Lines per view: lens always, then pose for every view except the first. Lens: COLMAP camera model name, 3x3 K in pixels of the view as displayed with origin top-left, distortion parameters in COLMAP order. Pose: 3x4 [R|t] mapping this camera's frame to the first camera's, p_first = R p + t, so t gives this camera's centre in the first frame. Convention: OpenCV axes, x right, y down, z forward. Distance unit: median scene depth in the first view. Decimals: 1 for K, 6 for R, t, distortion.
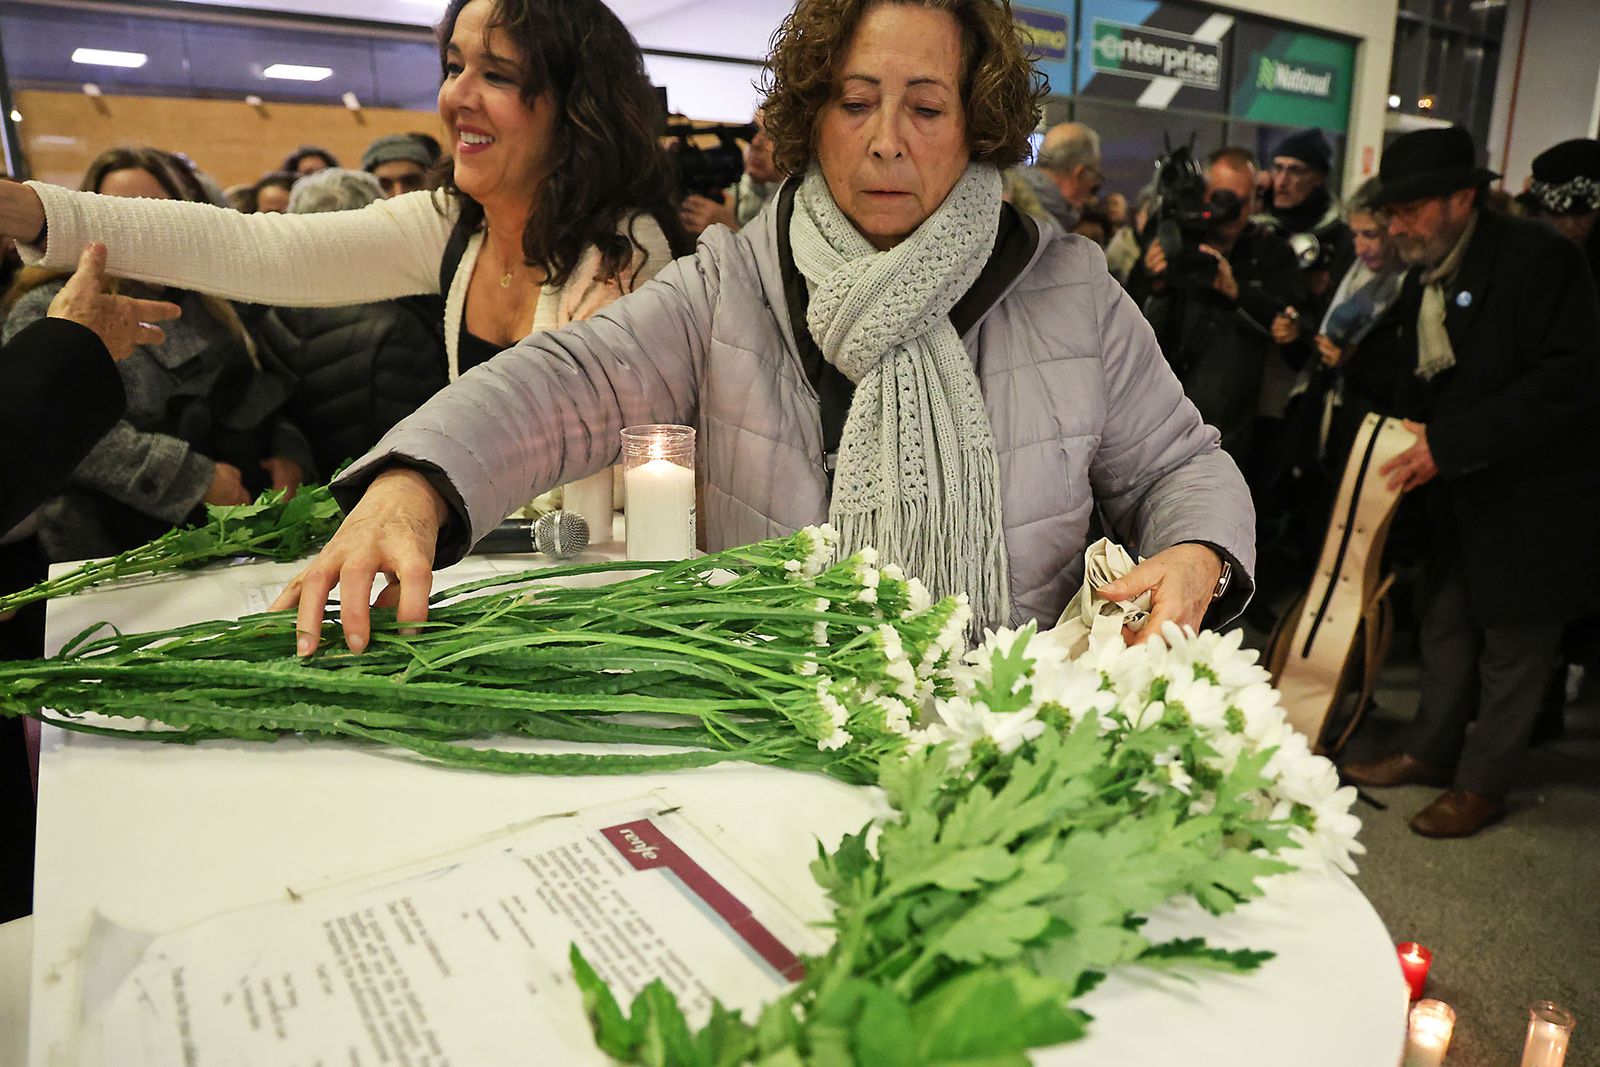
lens RADIAL K [[1082.8, 0, 795.6], [0, 1082.8, 533.5], [0, 0, 1]] dist [-0.028090, 0.007082]
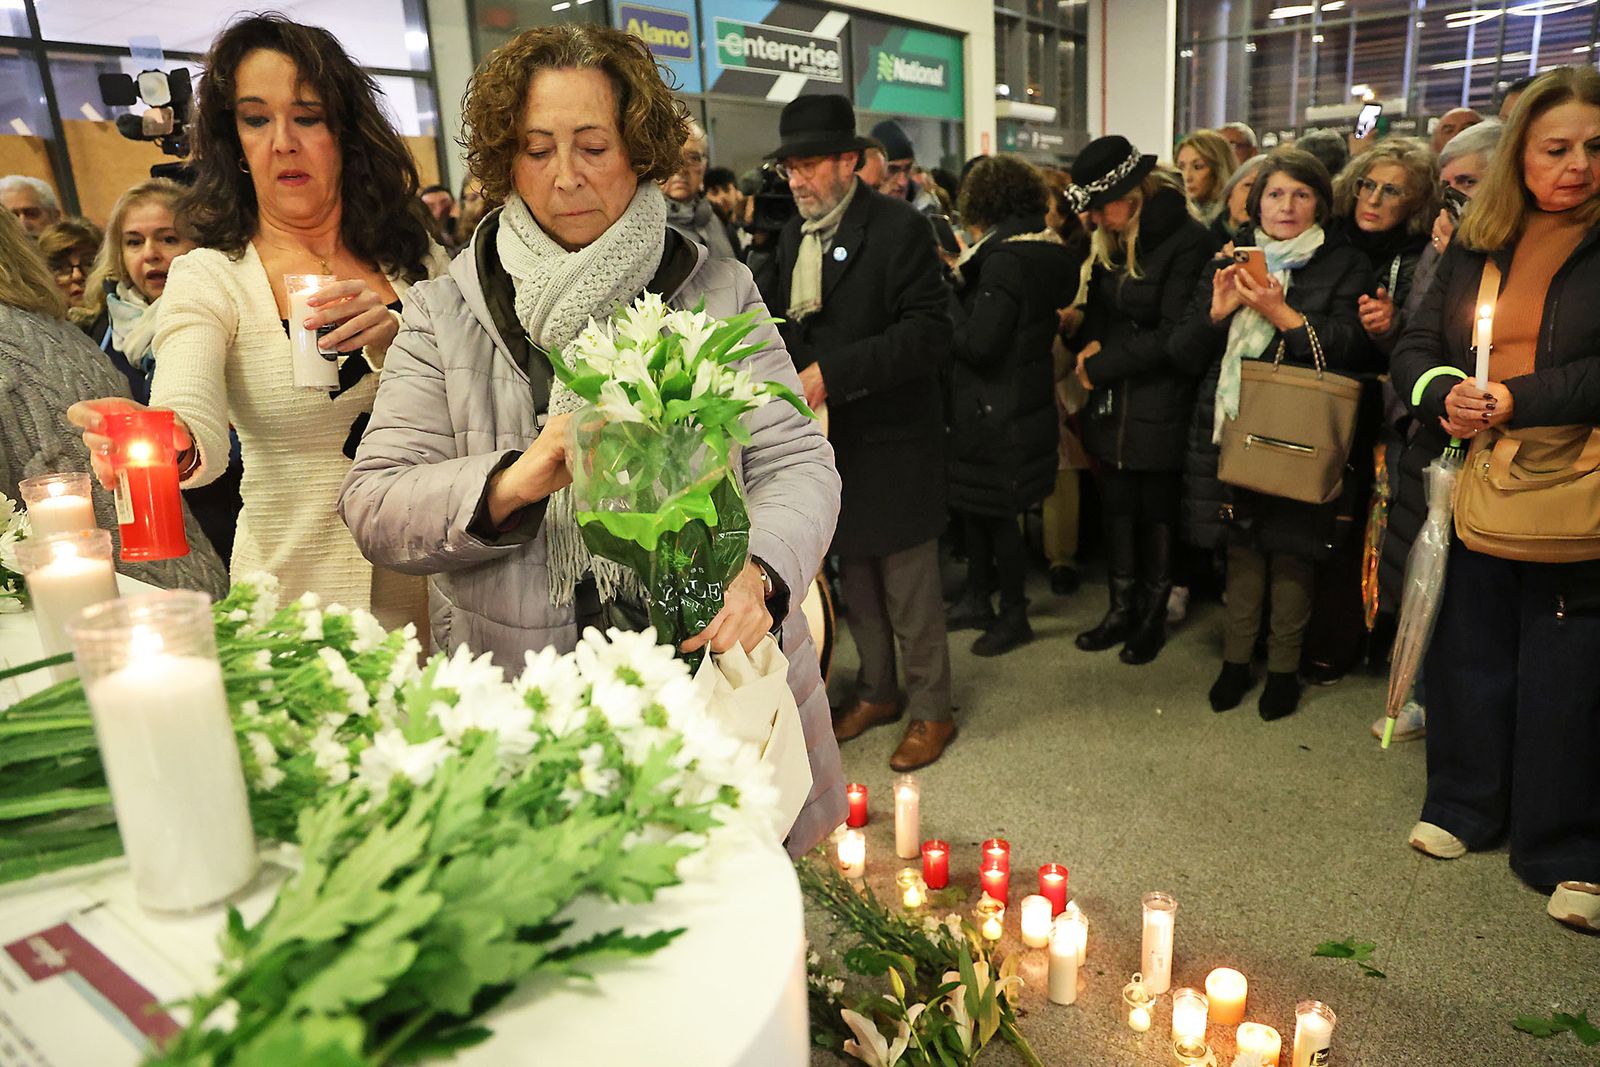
lens RADIAL K [[1109.4, 0, 800.0], [0, 1109.4, 533.5], [0, 0, 1]] dist [-0.082390, 0.057598]
pose [[0.955627, -0.128259, 0.265192, 0.276766], [0.129471, 0.991498, 0.012981, 0.006131], [-0.264603, 0.021929, 0.964108, -0.057387]]
